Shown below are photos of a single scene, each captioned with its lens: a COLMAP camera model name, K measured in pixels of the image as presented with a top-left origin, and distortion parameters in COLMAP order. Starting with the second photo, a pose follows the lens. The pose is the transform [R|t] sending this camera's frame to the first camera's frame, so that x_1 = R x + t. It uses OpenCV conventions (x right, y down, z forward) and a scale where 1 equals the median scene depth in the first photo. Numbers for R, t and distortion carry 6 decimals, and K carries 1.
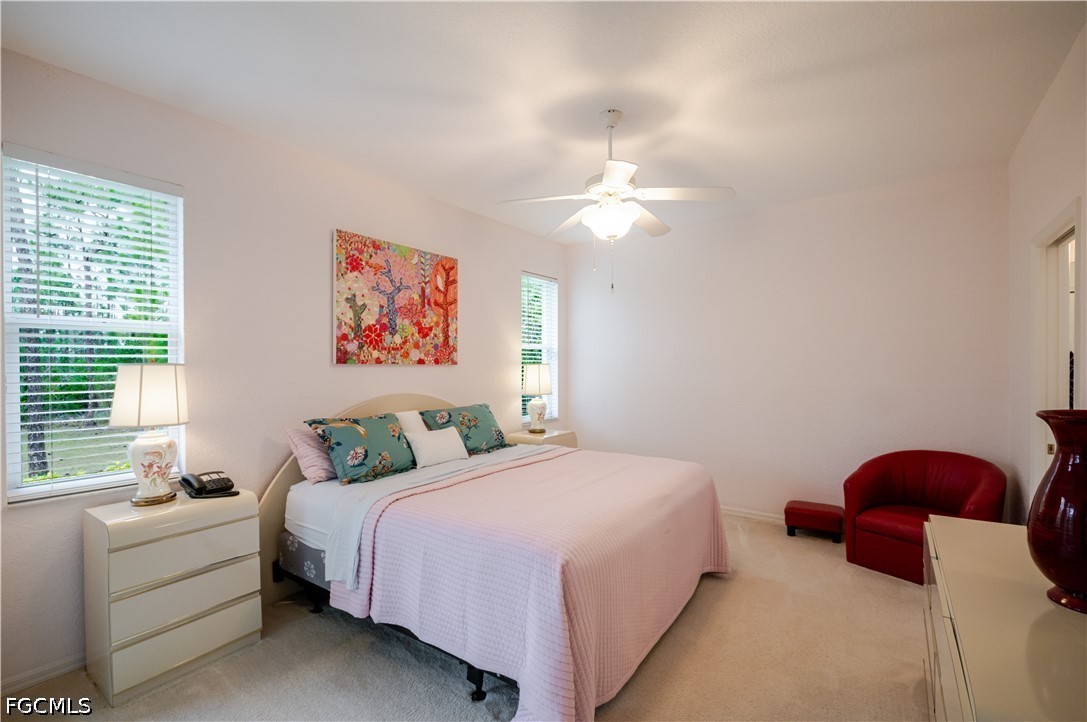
lens RADIAL K [[481.7, 0, 537.3], [0, 481.7, 371.2], [0, 0, 1]] dist [-0.002894, -0.000449]
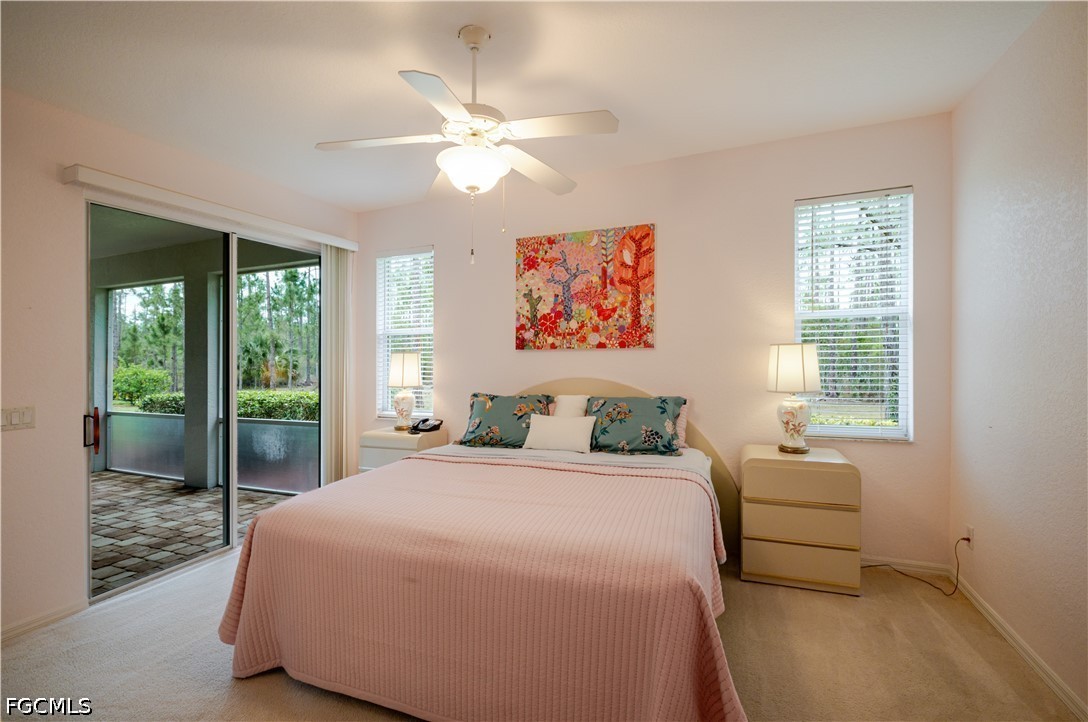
lens RADIAL K [[482.1, 0, 540.1], [0, 482.1, 349.5], [0, 0, 1]] dist [-0.002894, -0.000449]
pose [[0.250117, -0.004215, -0.968207, 0.667340], [0.009575, 0.999952, -0.001879, -0.011213], [0.968168, -0.008800, 0.250145, 0.649370]]
